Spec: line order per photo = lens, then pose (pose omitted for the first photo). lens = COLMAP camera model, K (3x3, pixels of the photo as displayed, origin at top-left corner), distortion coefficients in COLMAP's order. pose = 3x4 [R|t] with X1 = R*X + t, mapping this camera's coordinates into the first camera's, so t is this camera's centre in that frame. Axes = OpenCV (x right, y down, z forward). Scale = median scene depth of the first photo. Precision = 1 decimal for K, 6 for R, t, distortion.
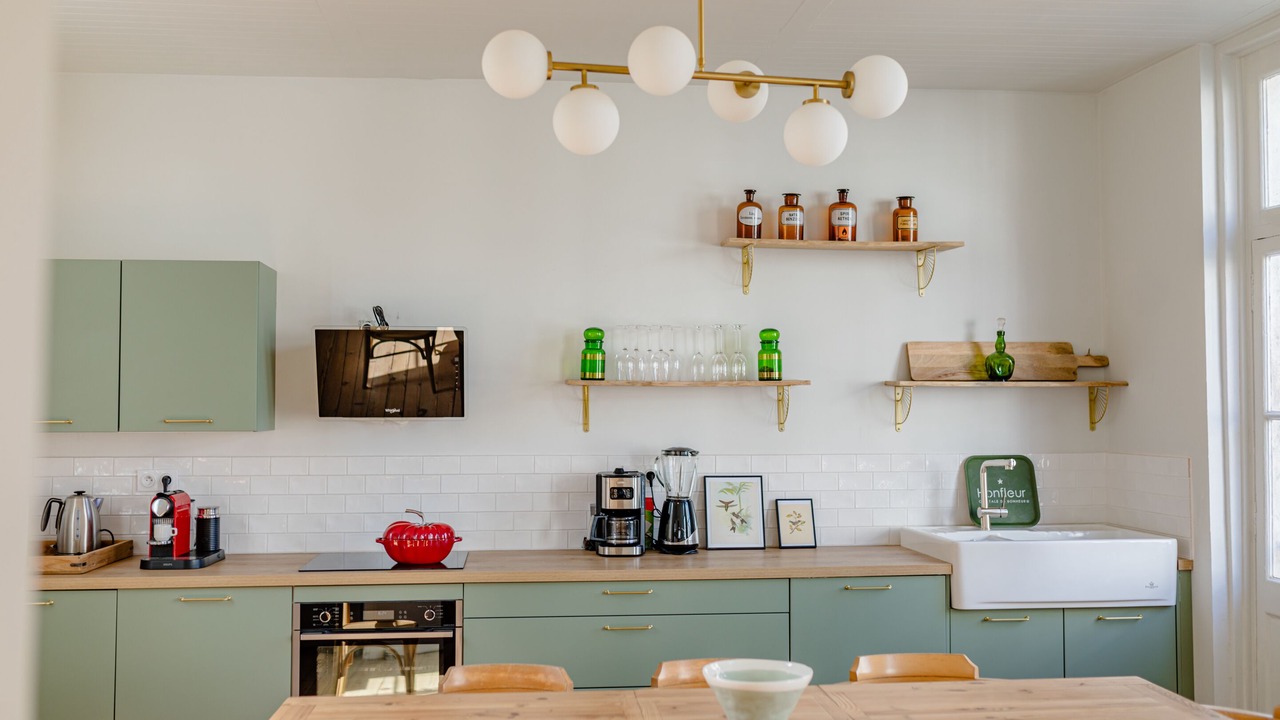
lens RADIAL K [[1196.5, 0, 645.2], [0, 1196.5, 359.8], [0, 0, 1]] dist [-0.002706, 0.000000]
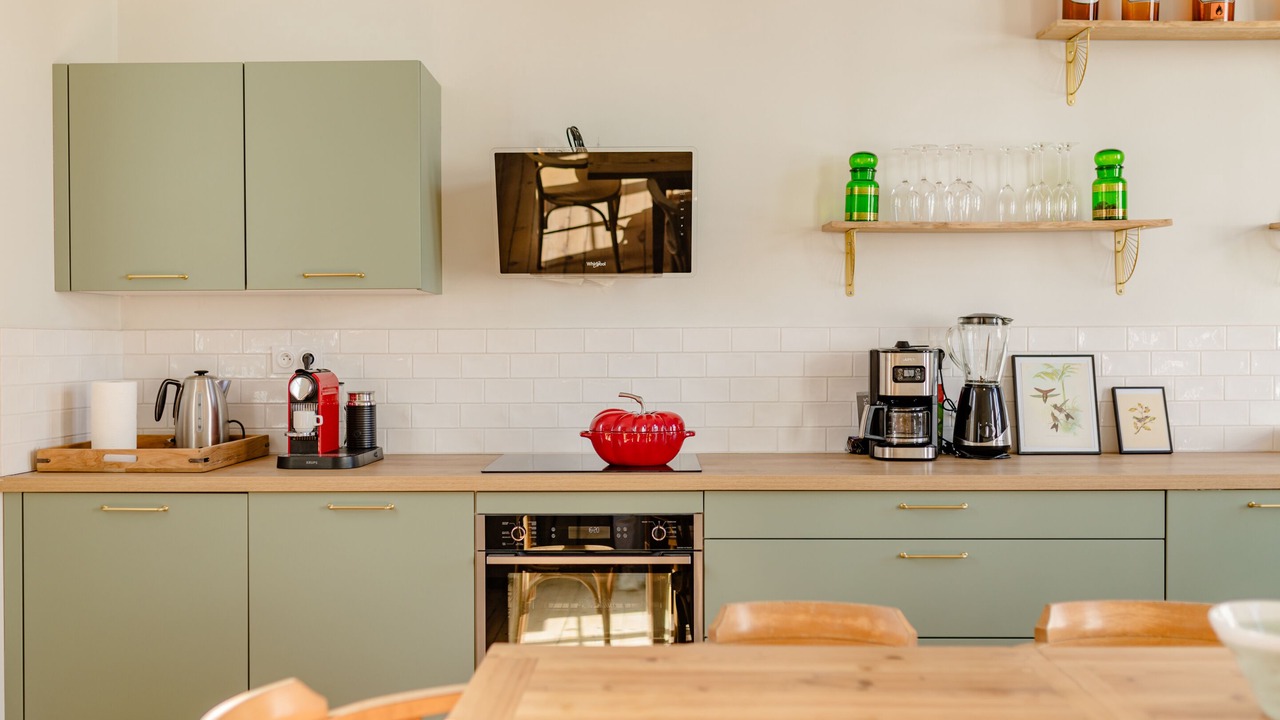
lens RADIAL K [[1247.7, 0, 634.0], [0, 1247.7, 361.2], [0, 0, 1]] dist [-0.003911, 0.000000]
pose [[0.992049, -0.001717, -0.125844, -0.087373], [0.008733, 0.998436, 0.055225, 0.058680], [0.125552, -0.055885, 0.990512, 0.221657]]
